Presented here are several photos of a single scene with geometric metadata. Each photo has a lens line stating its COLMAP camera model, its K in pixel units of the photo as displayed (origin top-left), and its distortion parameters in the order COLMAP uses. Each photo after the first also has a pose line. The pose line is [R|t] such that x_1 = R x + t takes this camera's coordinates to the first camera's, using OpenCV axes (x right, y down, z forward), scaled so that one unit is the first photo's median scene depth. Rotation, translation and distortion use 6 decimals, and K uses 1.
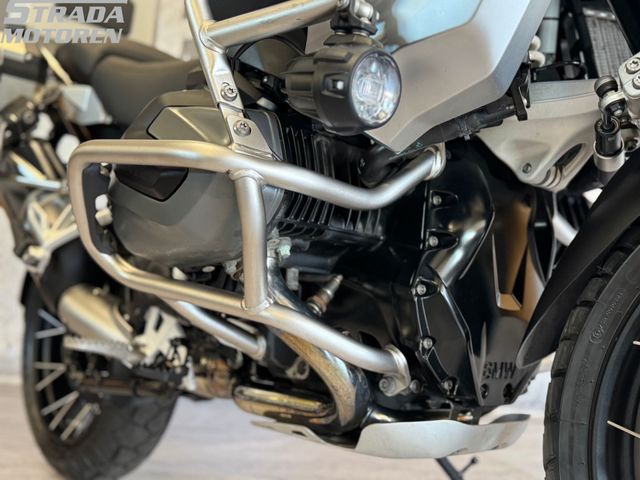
lens RADIAL K [[695.7, 0, 320.0], [0, 695.7, 240.0], [0, 0, 1]] dist [0.169383, -0.418532]
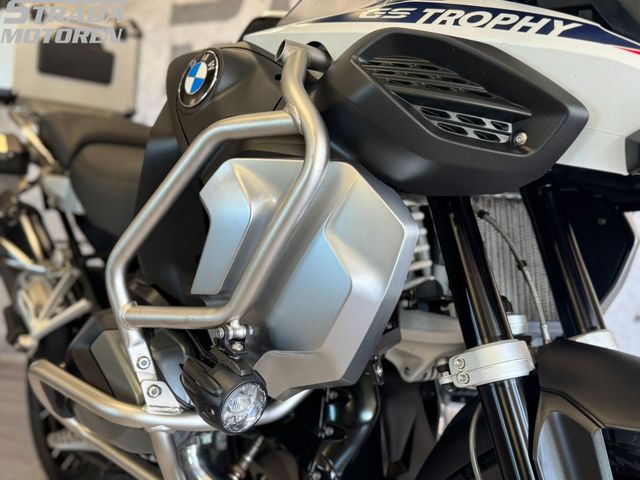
lens RADIAL K [[695.7, 0, 320.0], [0, 695.7, 240.0], [0, 0, 1]] dist [0.169383, -0.418532]
pose [[0.999481, 0.000308, -0.032207, 0.185448], [0.004156, 0.990361, 0.138448, -0.493813], [0.031939, -0.138510, 0.989846, -0.159987]]
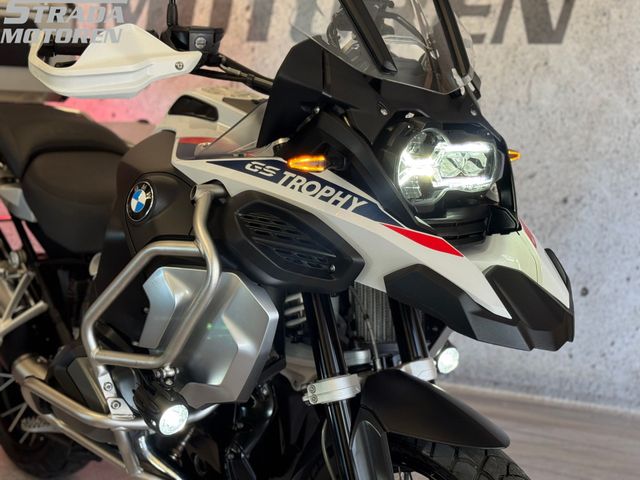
lens RADIAL K [[1004.8, 0, 320.0], [0, 1004.8, 240.0], [0, 0, 1]] dist [0.008573, 0.566678]
pose [[0.999615, 0.001266, -0.027727, 0.420583], [0.006299, 0.962547, 0.271040, -1.082183], [0.027032, -0.271111, 0.962169, -1.204545]]
